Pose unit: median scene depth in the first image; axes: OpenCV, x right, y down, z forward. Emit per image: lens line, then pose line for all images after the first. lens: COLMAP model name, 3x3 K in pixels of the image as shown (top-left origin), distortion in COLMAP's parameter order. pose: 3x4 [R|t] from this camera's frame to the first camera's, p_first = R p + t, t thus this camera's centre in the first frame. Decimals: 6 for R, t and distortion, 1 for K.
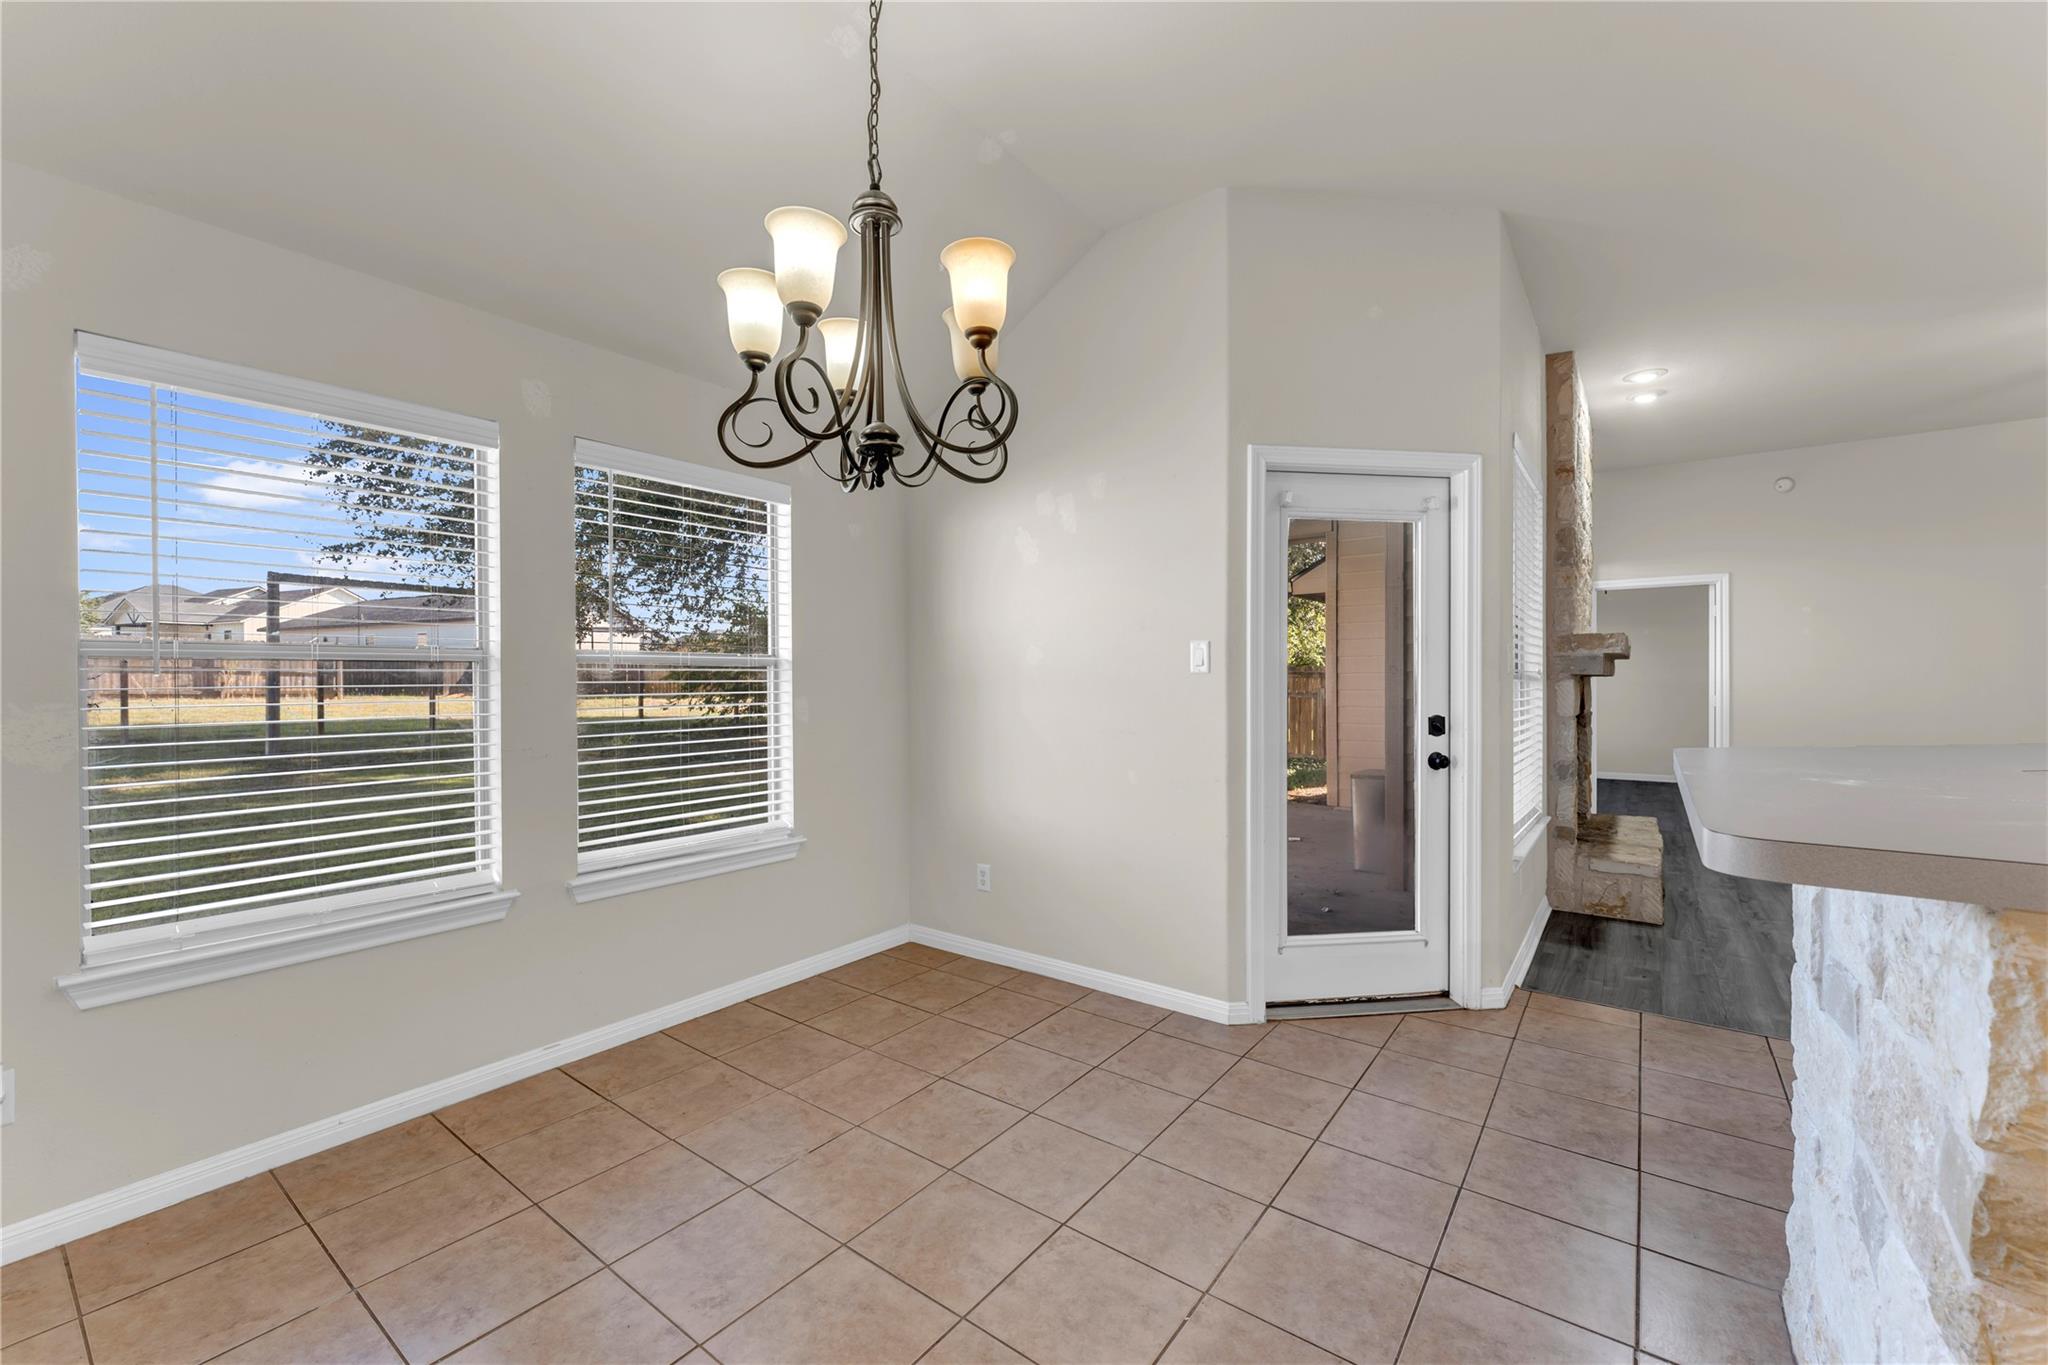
lens RADIAL K [[817.9, 0, 1036.4], [0, 817.9, 681.4], [0, 0, 1]] dist [0.002080, -0.000798]
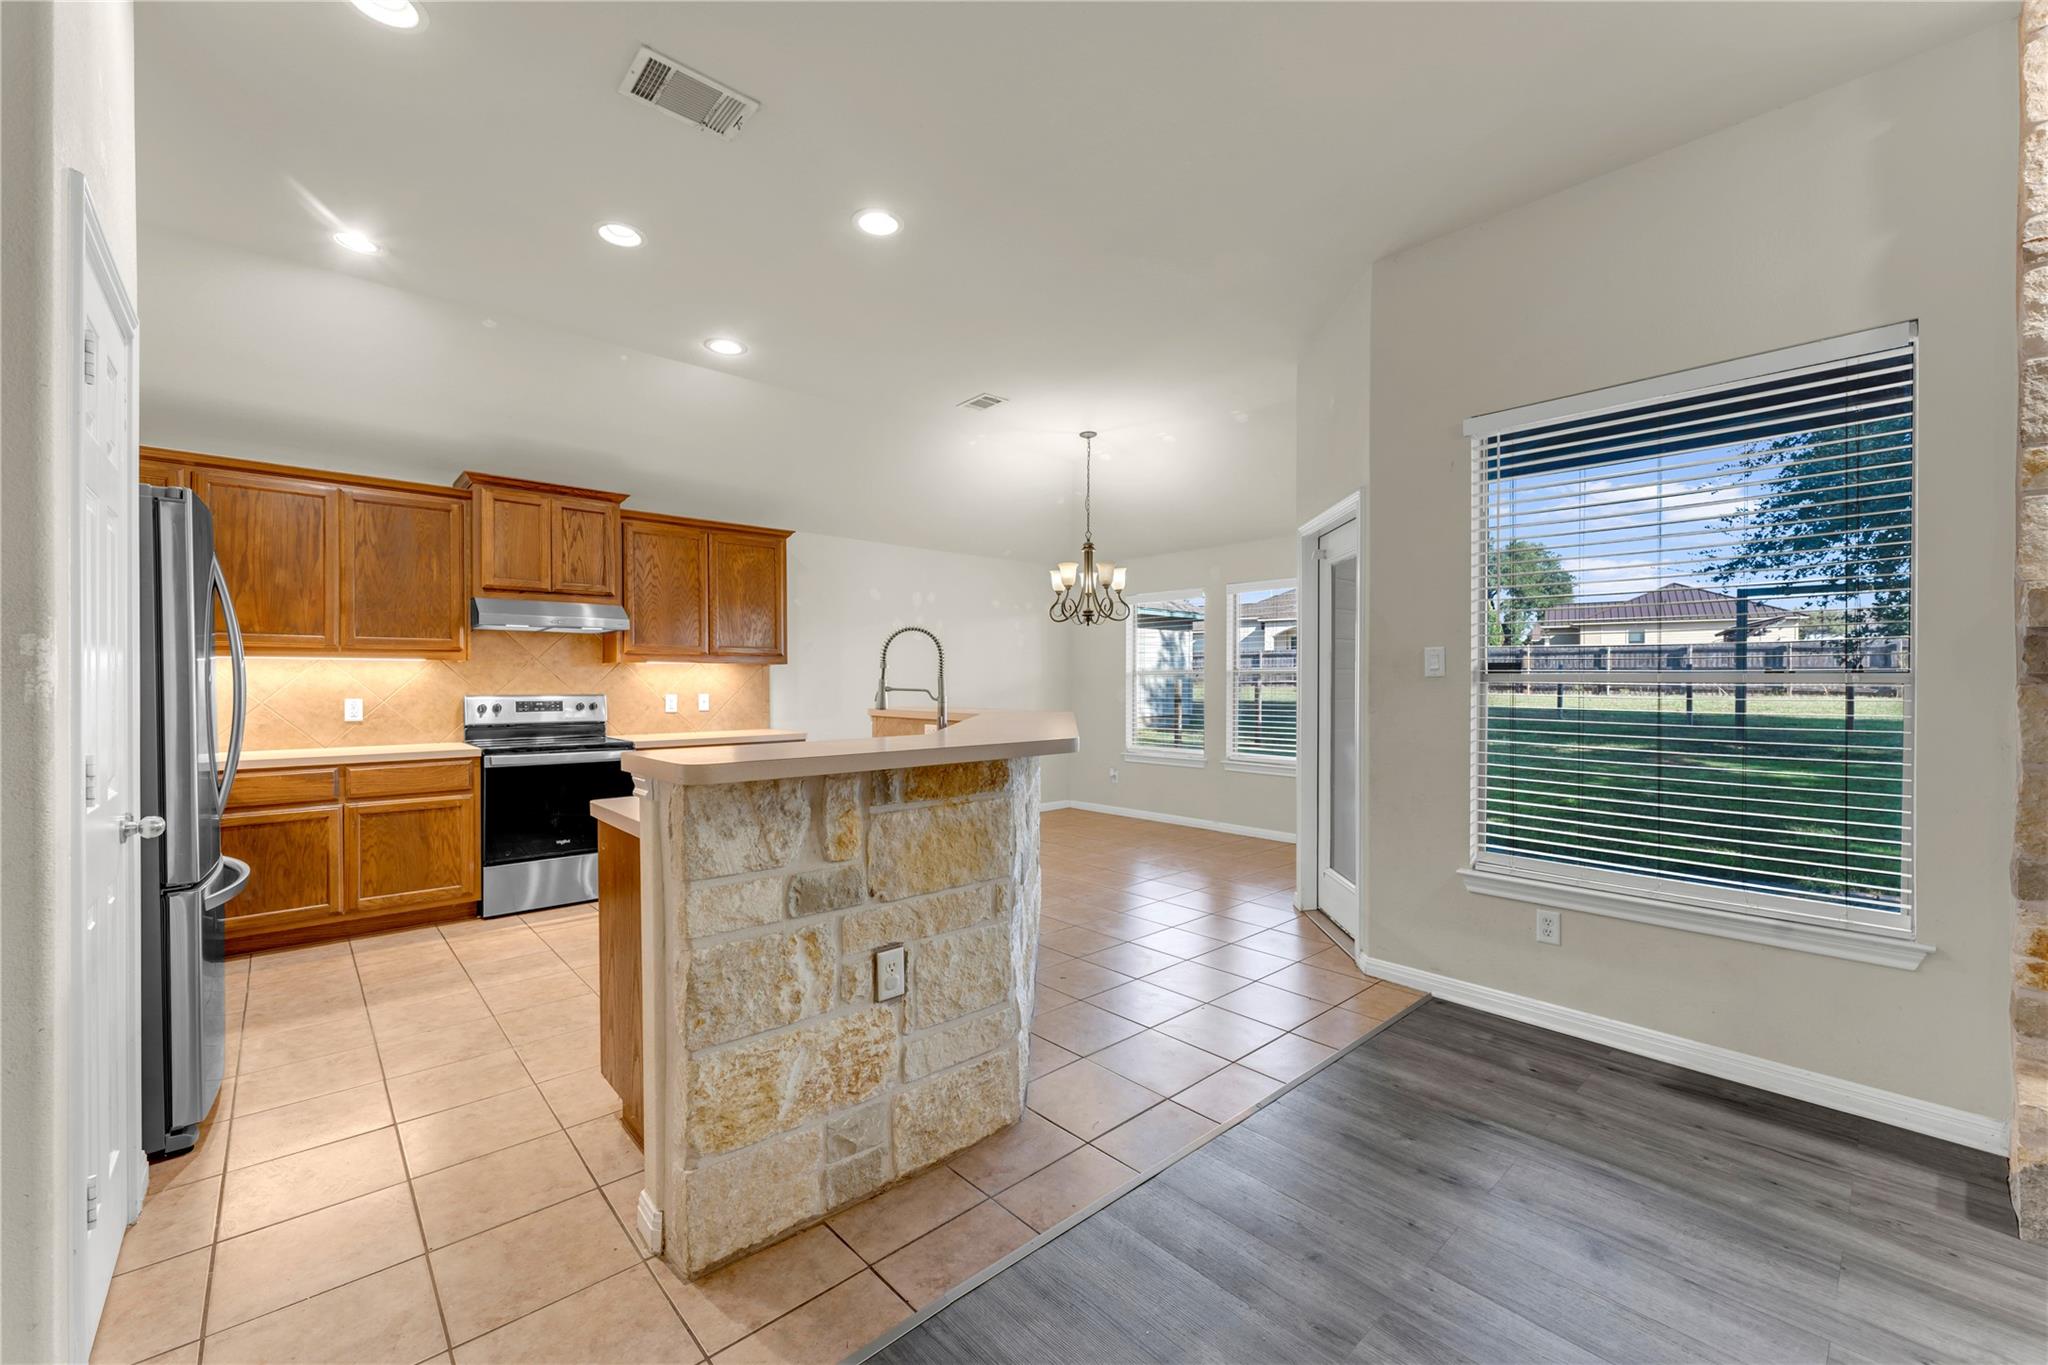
lens RADIAL K [[817.9, 0, 1023.4], [0, 817.9, 684.9], [0, 0, 1]] dist [0.002080, -0.000798]
pose [[-0.191300, 0.006298, -0.981511, 1.745506], [-0.000826, 0.999978, 0.006578, -0.006128], [0.981531, 0.002069, -0.191291, 0.743772]]
